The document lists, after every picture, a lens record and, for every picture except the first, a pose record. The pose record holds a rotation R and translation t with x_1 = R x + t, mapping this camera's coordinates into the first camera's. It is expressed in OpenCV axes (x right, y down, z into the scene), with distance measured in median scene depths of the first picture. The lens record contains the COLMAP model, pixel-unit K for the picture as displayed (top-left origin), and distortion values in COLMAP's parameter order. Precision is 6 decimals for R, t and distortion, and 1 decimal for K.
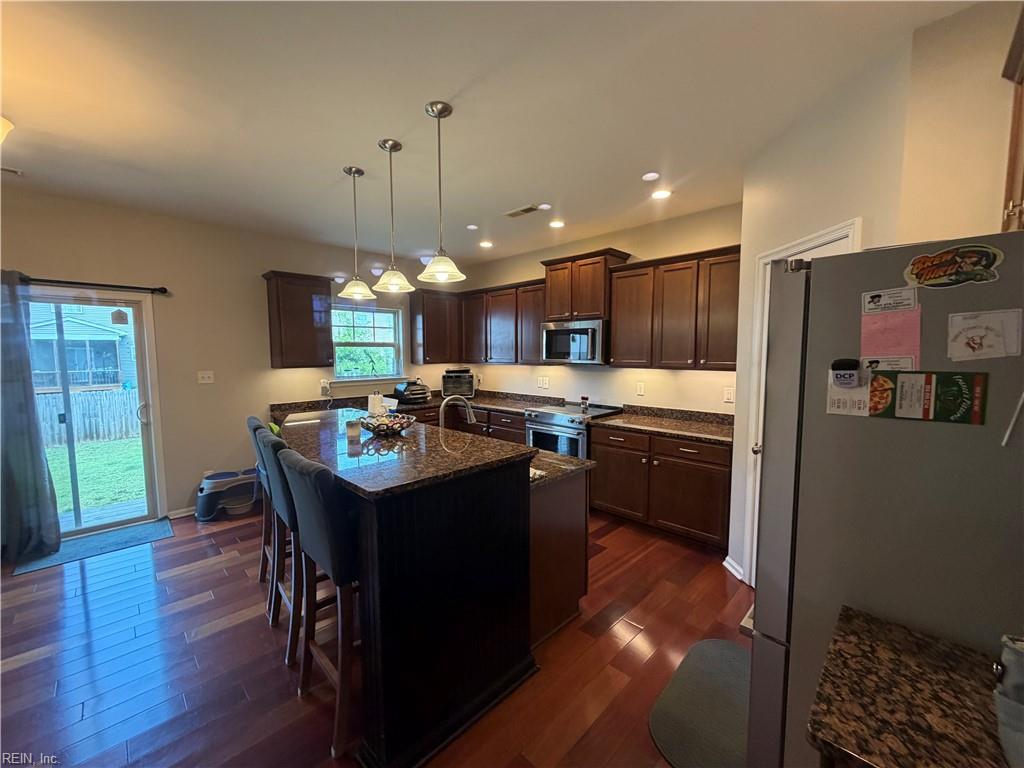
lens RADIAL K [[407.3, 0, 512.0], [0, 407.3, 385.7], [0, 0, 1]] dist [-0.000579, 0.000250]
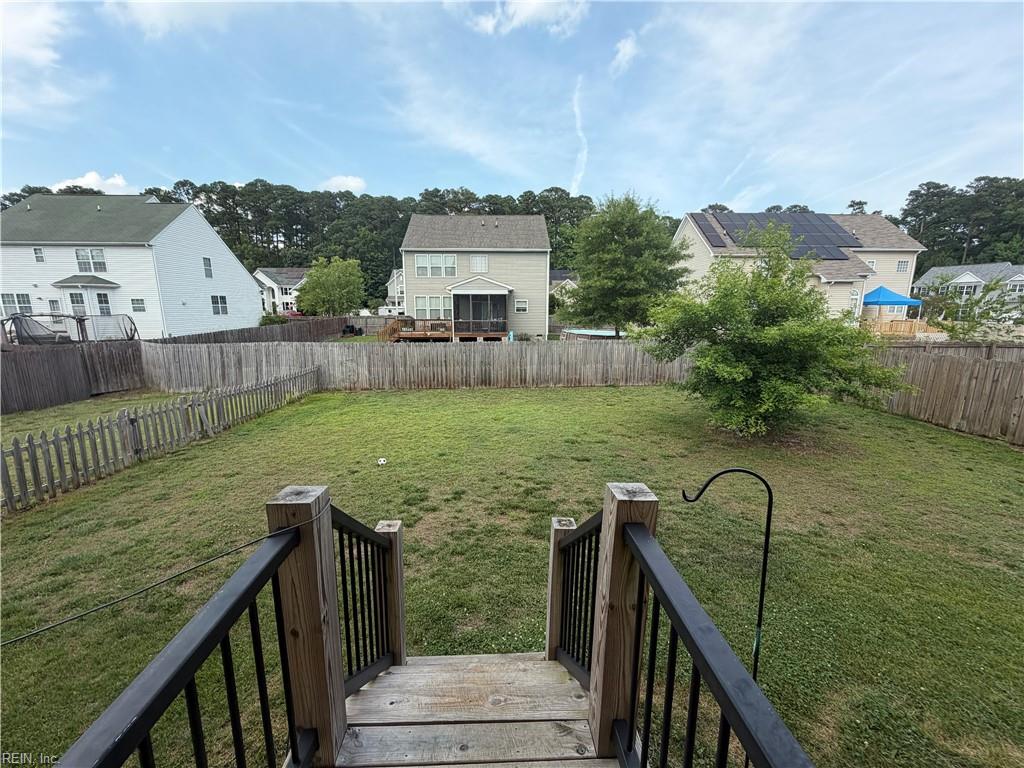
lens RADIAL K [[407.3, 0, 510.6], [0, 407.3, 380.6], [0, 0, 1]] dist [-0.000579, 0.000250]
pose [[0.727532, 0.125600, -0.674479, -0.199151], [-0.057500, 0.990804, 0.122482, -0.015095], [0.683659, -0.050327, 0.728064, 0.201519]]
